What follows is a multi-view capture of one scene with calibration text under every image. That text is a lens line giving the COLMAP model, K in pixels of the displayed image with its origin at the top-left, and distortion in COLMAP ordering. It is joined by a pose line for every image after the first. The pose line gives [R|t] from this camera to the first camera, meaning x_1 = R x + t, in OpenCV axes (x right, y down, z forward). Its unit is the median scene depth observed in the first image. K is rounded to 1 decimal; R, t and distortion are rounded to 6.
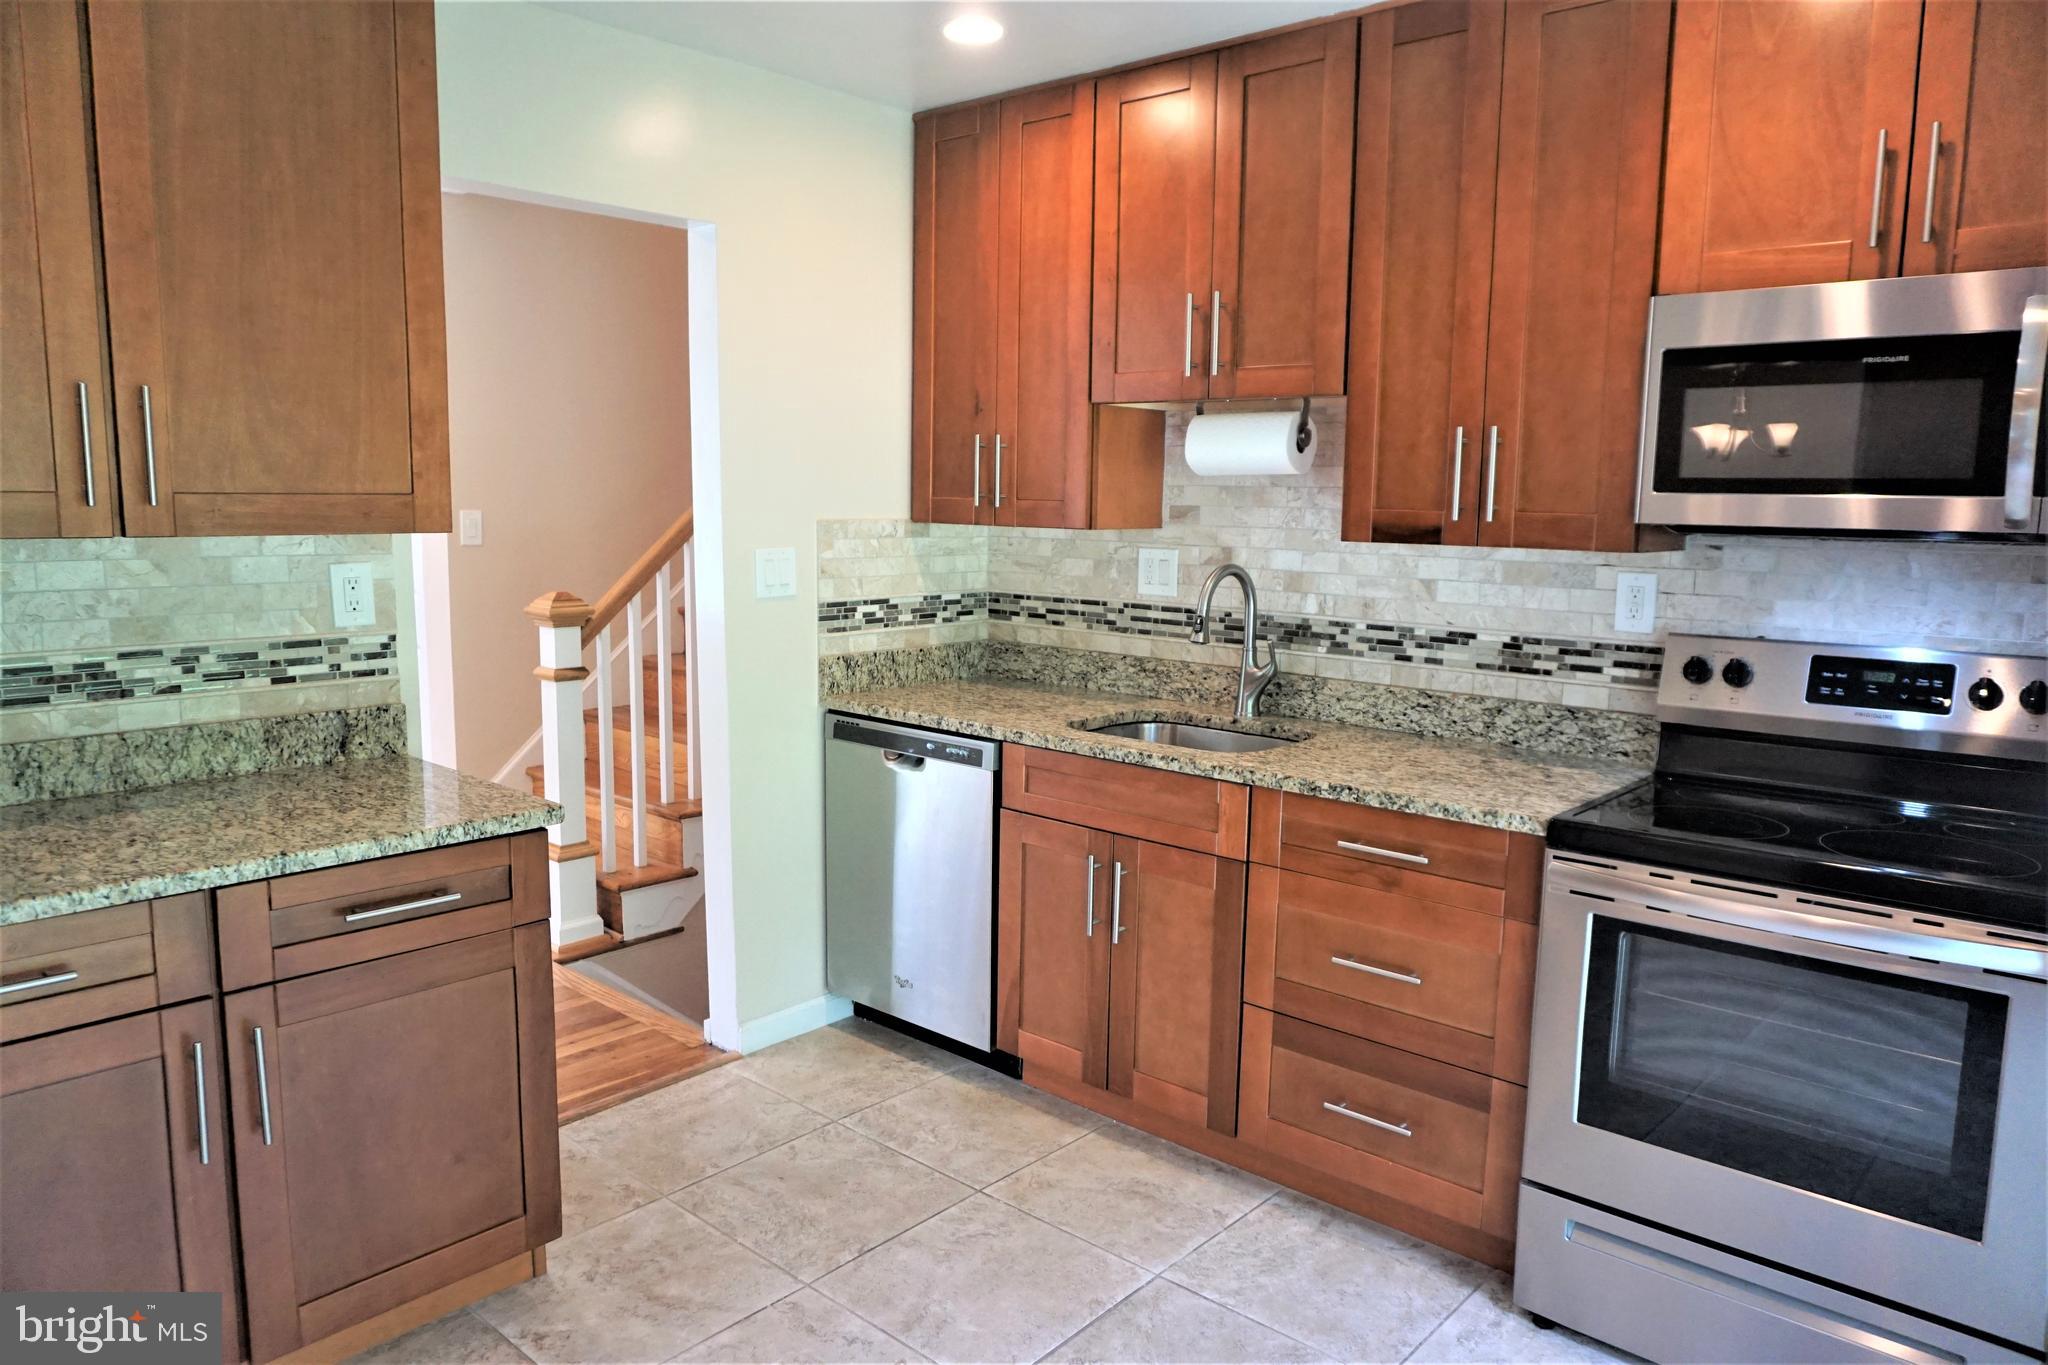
lens RADIAL K [[1359.0, 0, 1022.1], [0, 1359.0, 686.4], [0, 0, 1]] dist [-0.049513, 0.023535]
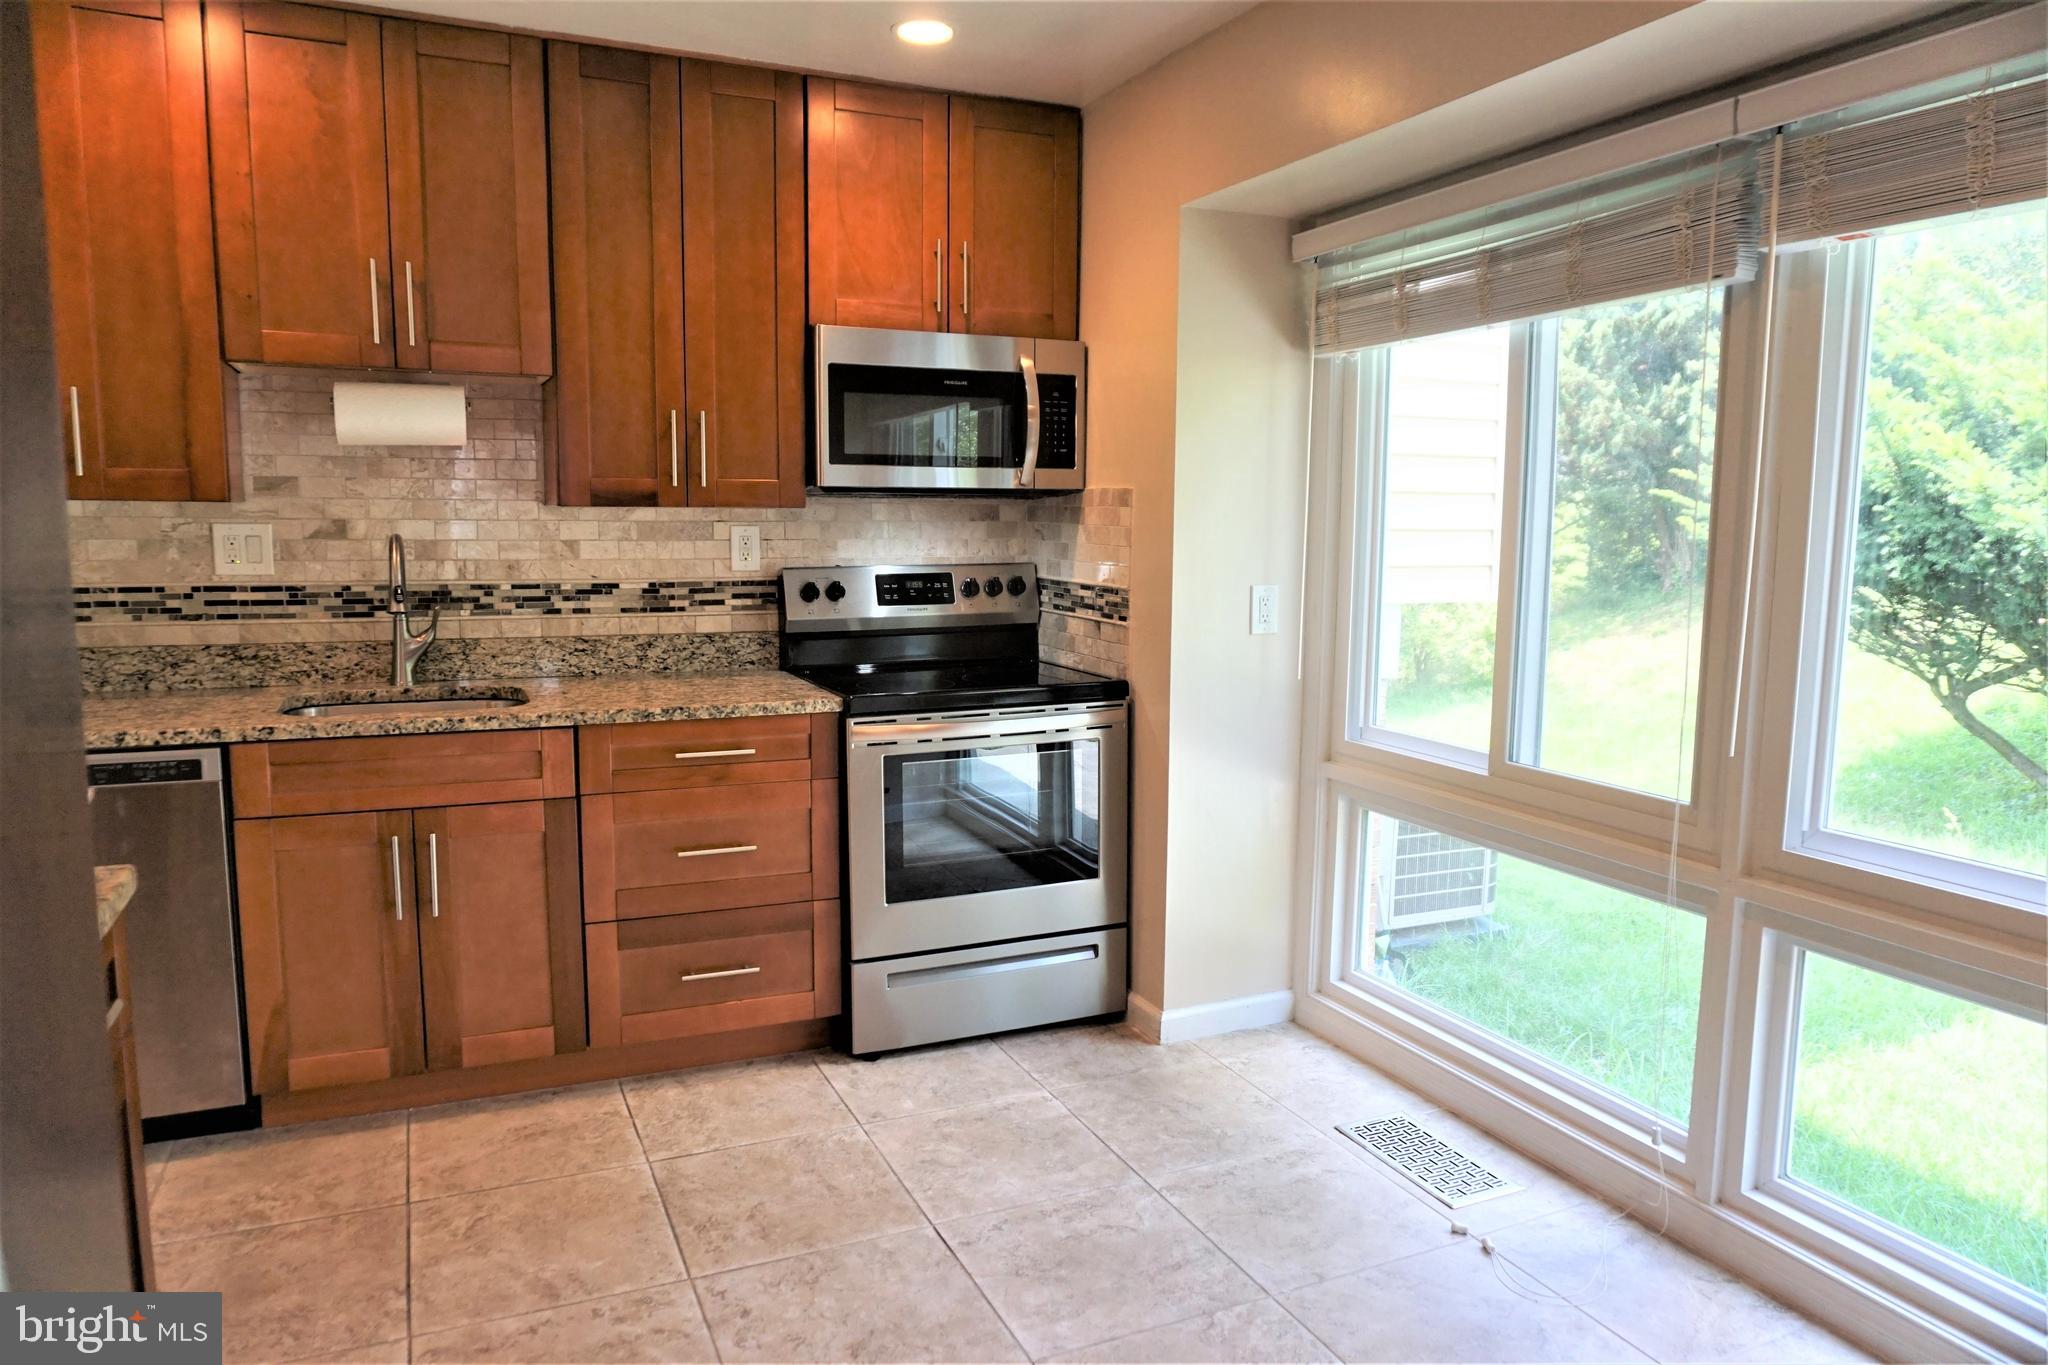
lens RADIAL K [[1359.0, 0, 1022.1], [0, 1359.0, 686.4], [0, 0, 1]] dist [-0.049513, 0.023535]
pose [[0.413262, -0.130113, 0.901269, -0.630718], [0.119425, 0.988935, 0.088009, -0.012301], [-0.902747, 0.071263, 0.424228, 0.188943]]
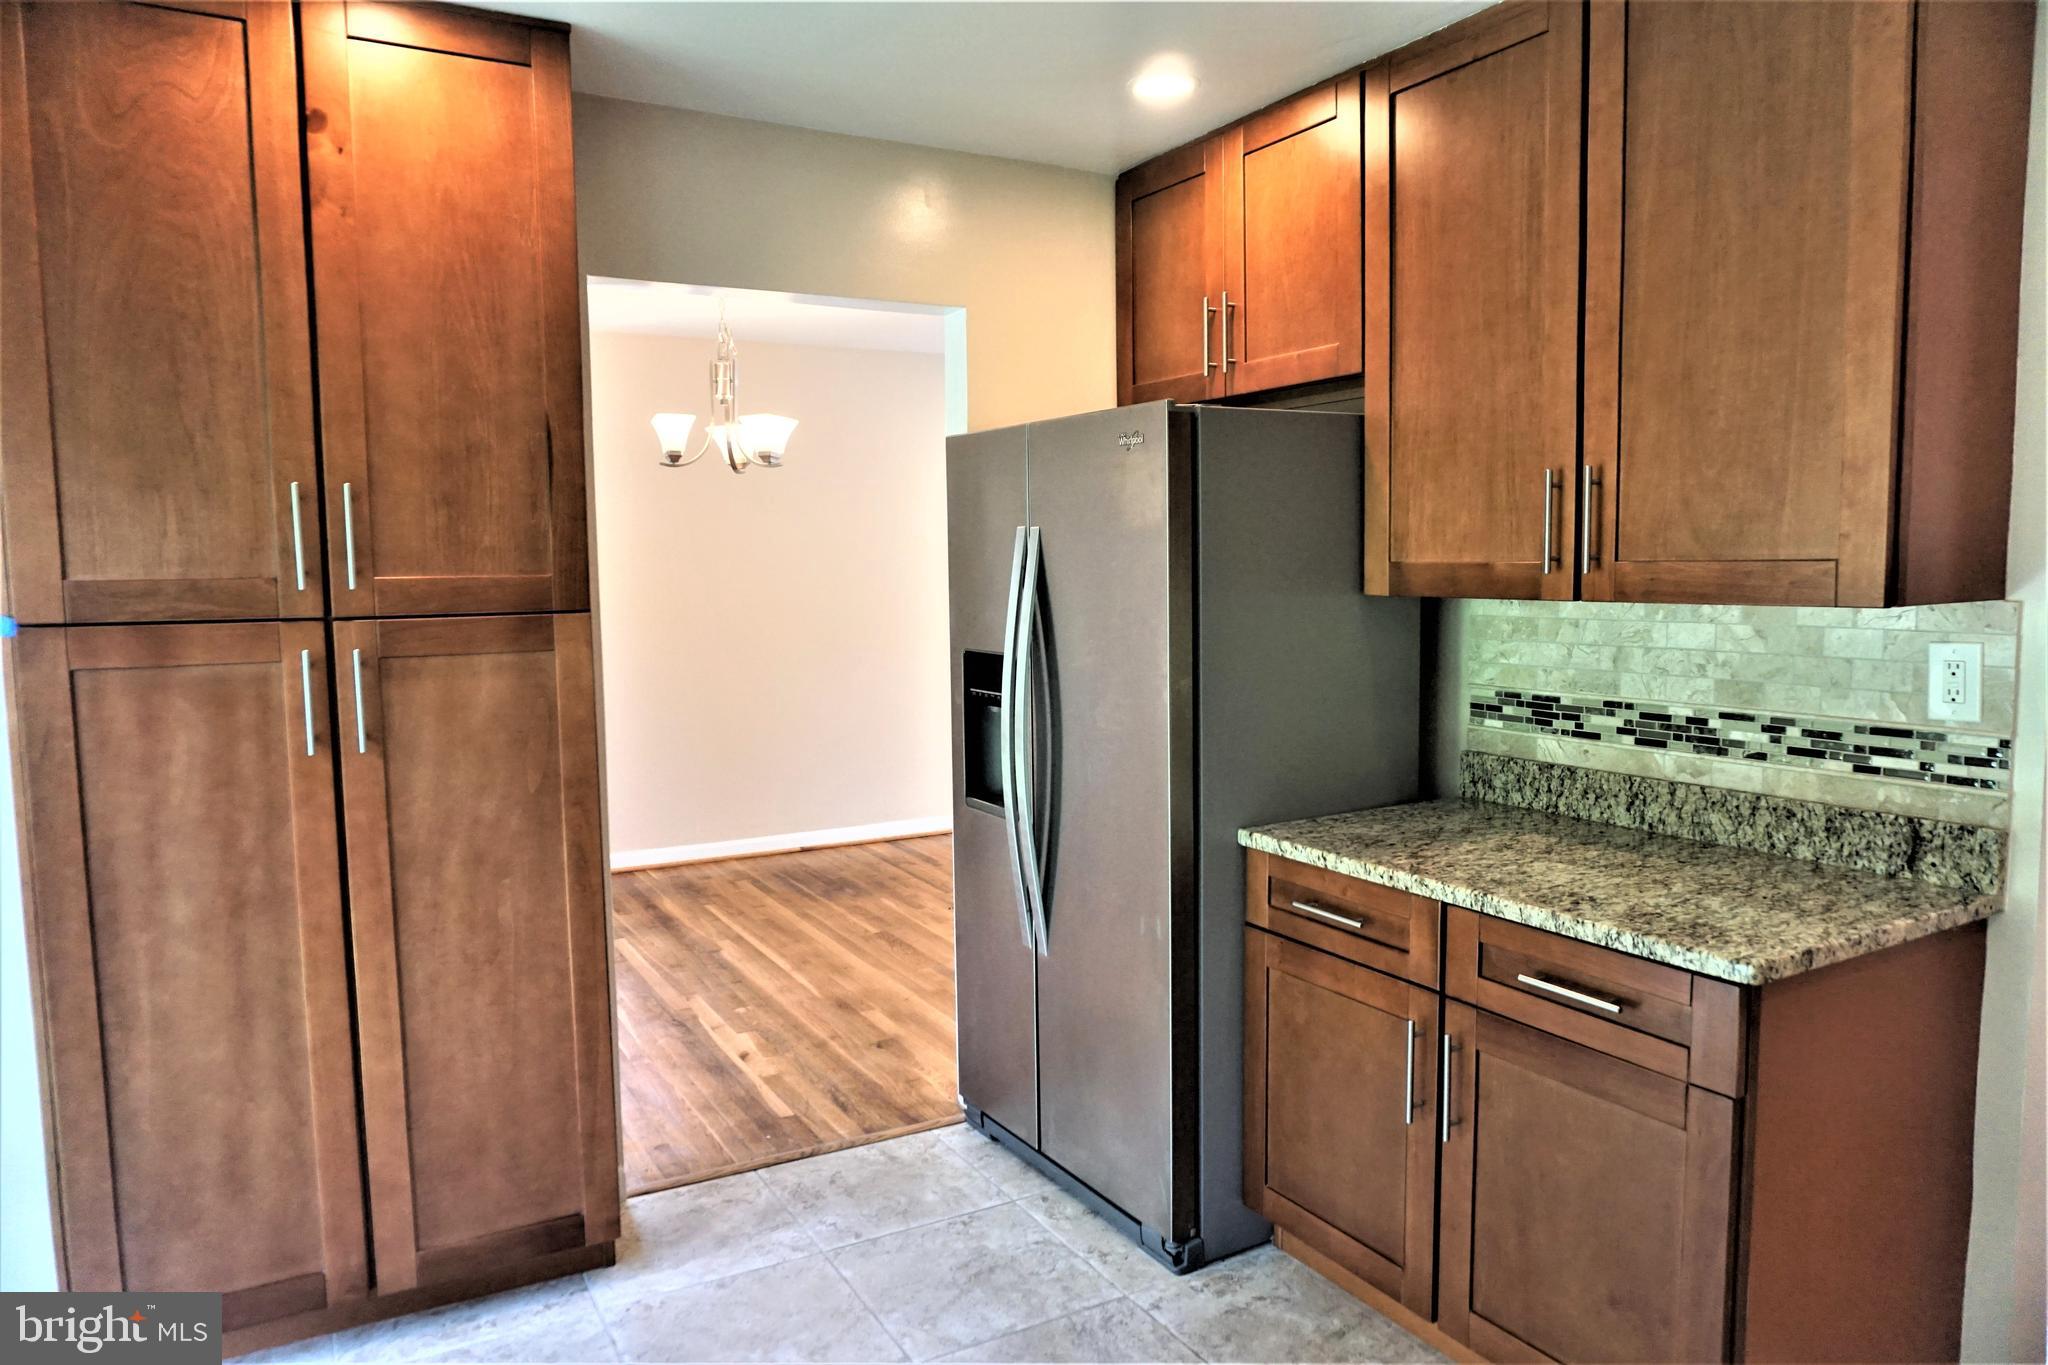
lens RADIAL K [[1351.7, 0, 1024.0], [0, 1351.7, 682.5], [0, 0, 1]] dist [-0.034150, 0.008834]
pose [[-0.317295, 0.074683, -0.945382, 0.399561], [-0.117946, 0.986046, 0.117481, -0.087594], [0.940964, 0.148781, -0.304059, 0.654614]]
